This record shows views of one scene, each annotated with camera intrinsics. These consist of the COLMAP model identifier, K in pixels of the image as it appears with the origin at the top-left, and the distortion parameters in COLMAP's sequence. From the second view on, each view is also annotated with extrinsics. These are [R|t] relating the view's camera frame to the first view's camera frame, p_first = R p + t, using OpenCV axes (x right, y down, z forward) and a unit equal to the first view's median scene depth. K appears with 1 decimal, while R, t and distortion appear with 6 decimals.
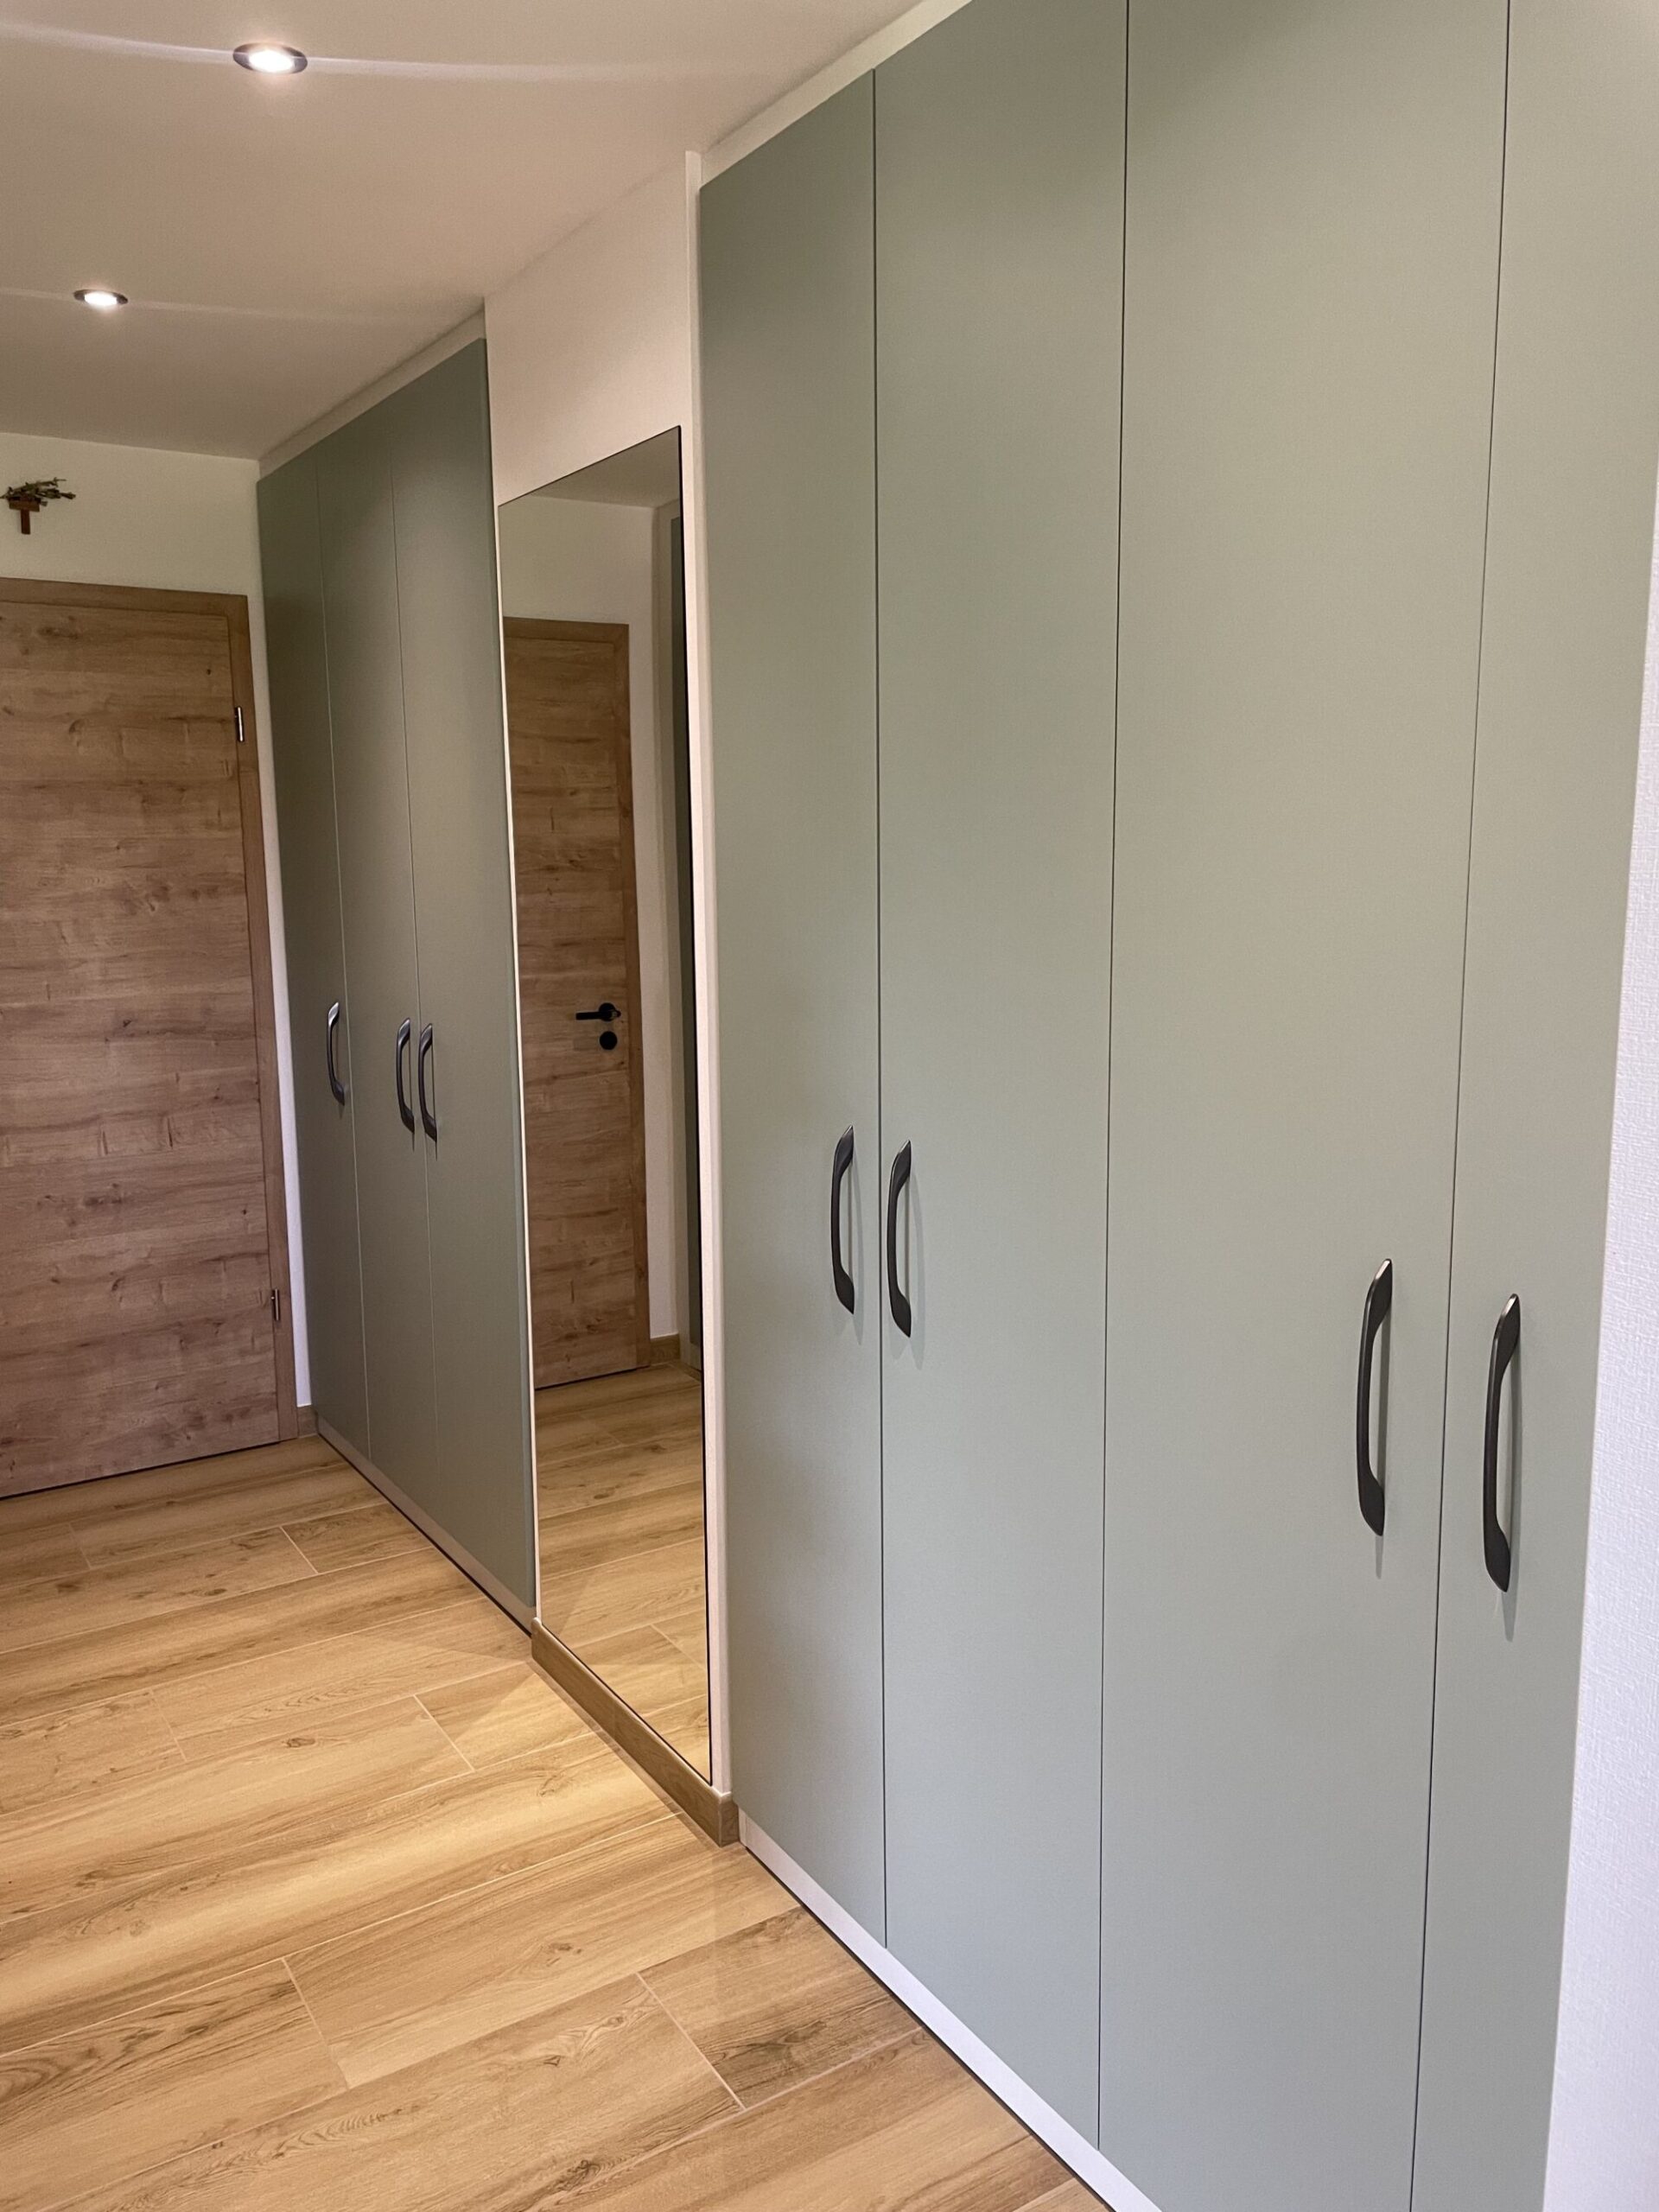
lens RADIAL K [[1659.9, 0, 828.1], [0, 1659.9, 1079.0], [0, 0, 1]] dist [0.085227, -0.114338]
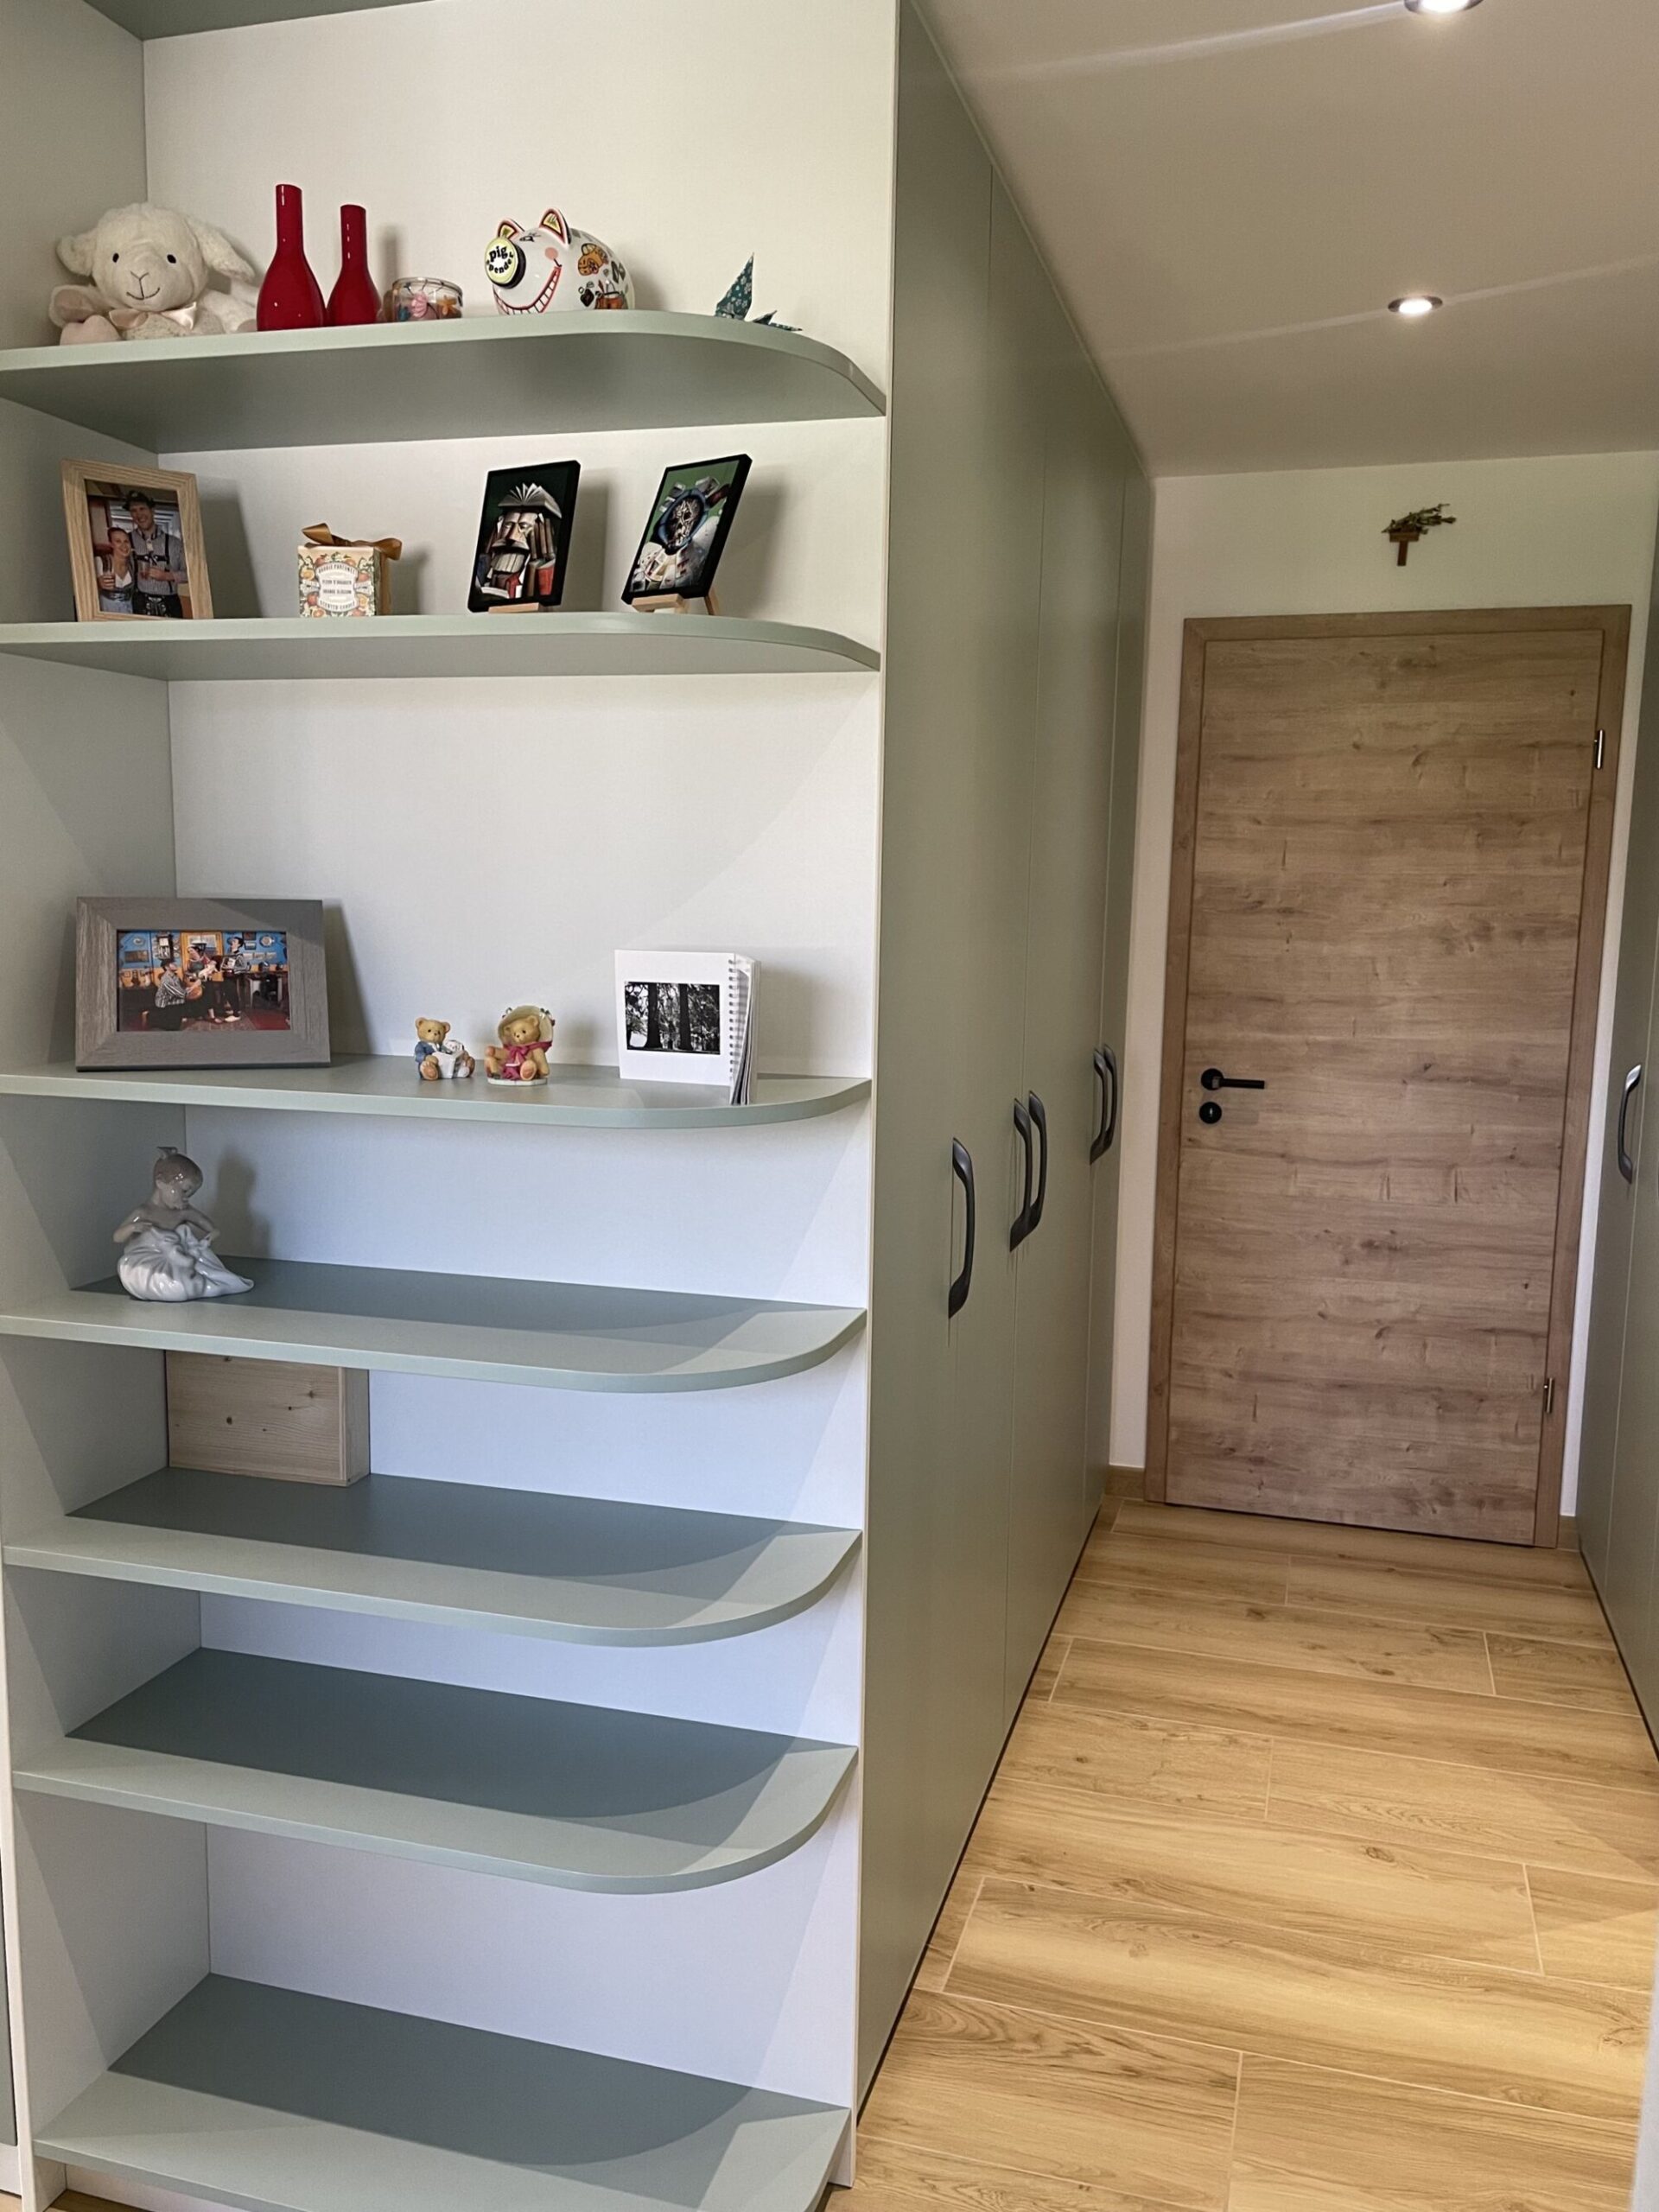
lens RADIAL K [[1753.6, 0, 836.0], [0, 1753.6, 1125.5], [0, 0, 1]] dist [0.073579, -0.087177]
pose [[0.654153, 0.121754, -0.746499, 0.122806], [-0.129532, 0.990411, 0.048028, -0.004951], [0.745188, 0.065278, 0.663651, 0.083220]]
